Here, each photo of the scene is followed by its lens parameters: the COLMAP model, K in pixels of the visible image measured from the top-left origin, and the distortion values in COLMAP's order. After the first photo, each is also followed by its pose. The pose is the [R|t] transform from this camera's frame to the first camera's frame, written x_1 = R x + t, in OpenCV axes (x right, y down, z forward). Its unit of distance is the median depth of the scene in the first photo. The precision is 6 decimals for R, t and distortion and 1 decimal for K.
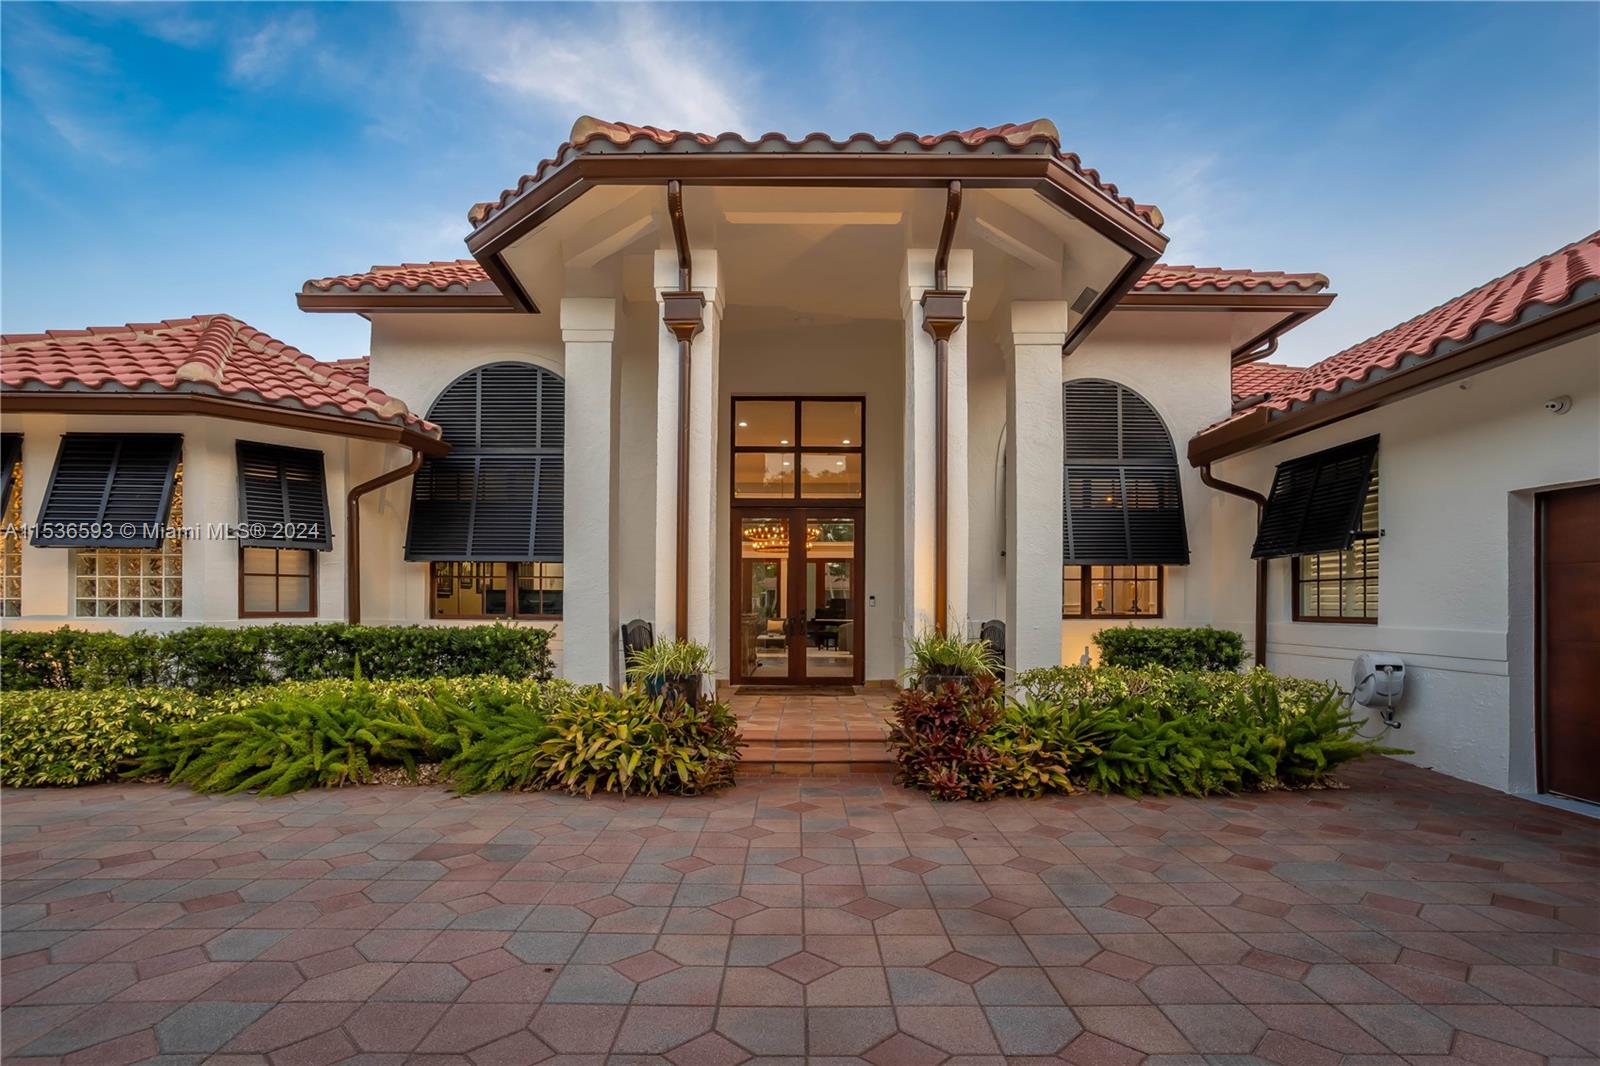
lens RADIAL K [[824.9, 0, 799.8], [0, 824.9, 603.3], [0, 0, 1]] dist [-0.000169, -0.000027]
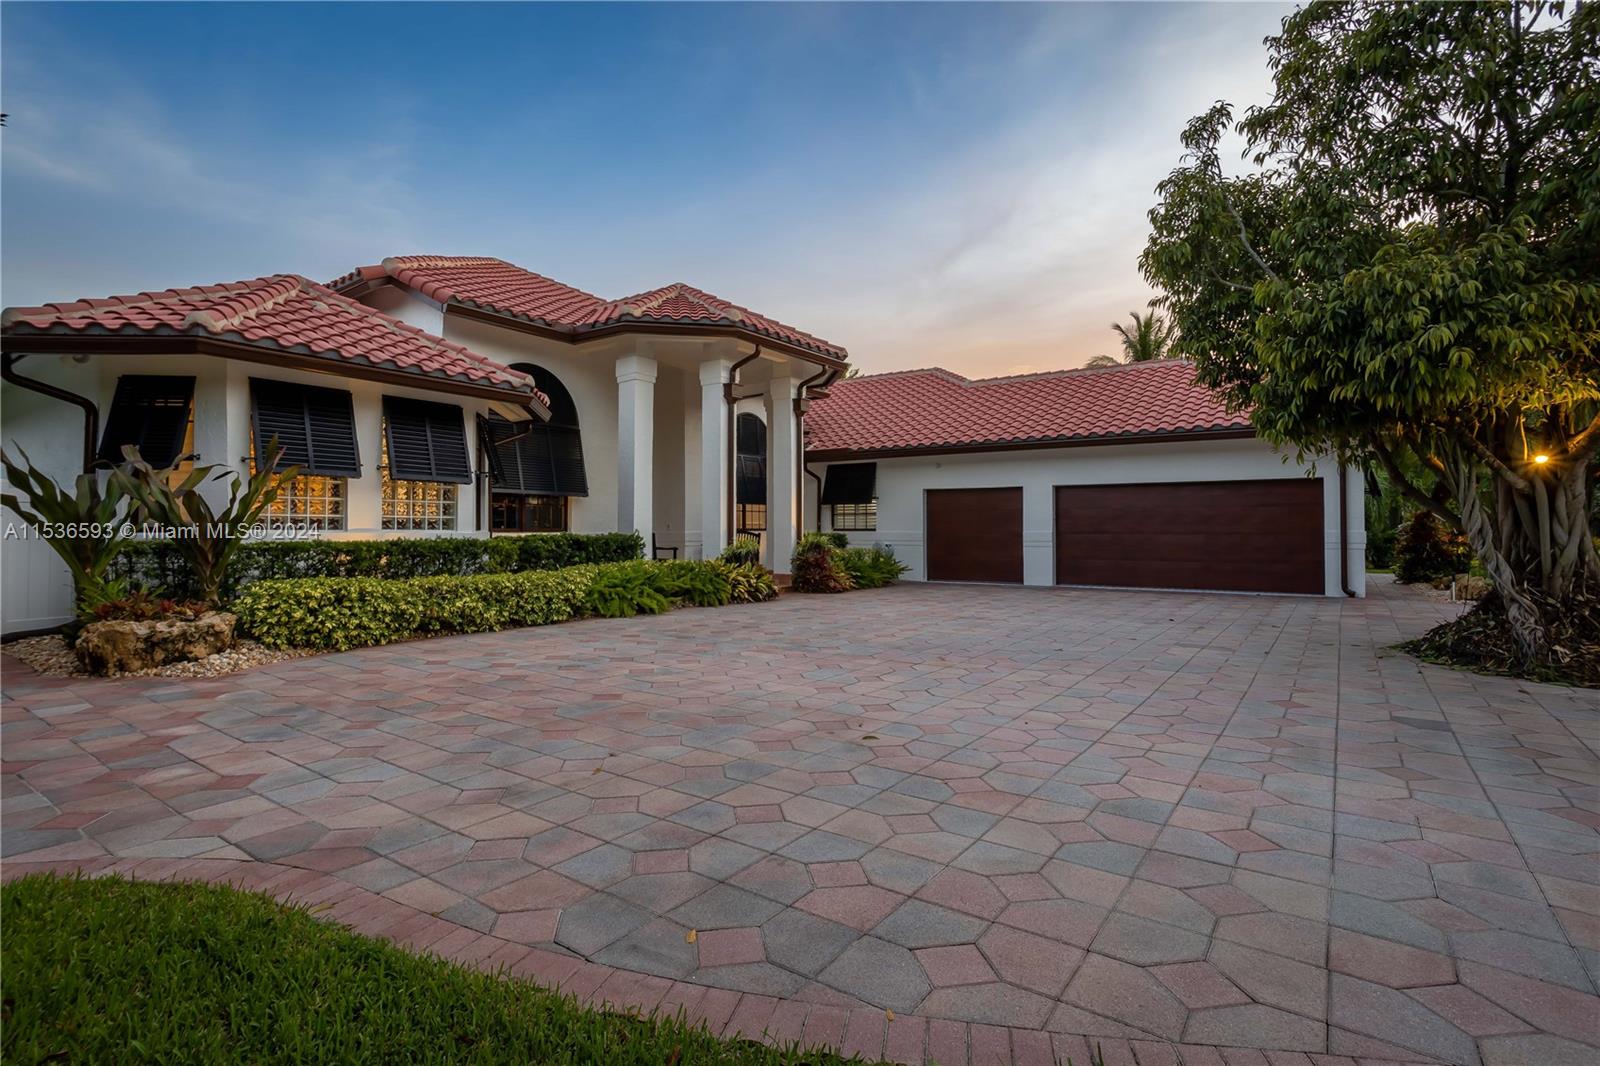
lens RADIAL K [[796.6, 0, 801.2], [0, 796.6, 496.0], [0, 0, 1]] dist [-0.000481, 0.000100]
pose [[0.592246, 0.032395, 0.805106, -1.351050], [-0.004450, 0.999308, -0.036935, 0.006214], [-0.805745, 0.018292, 0.591980, -0.325697]]
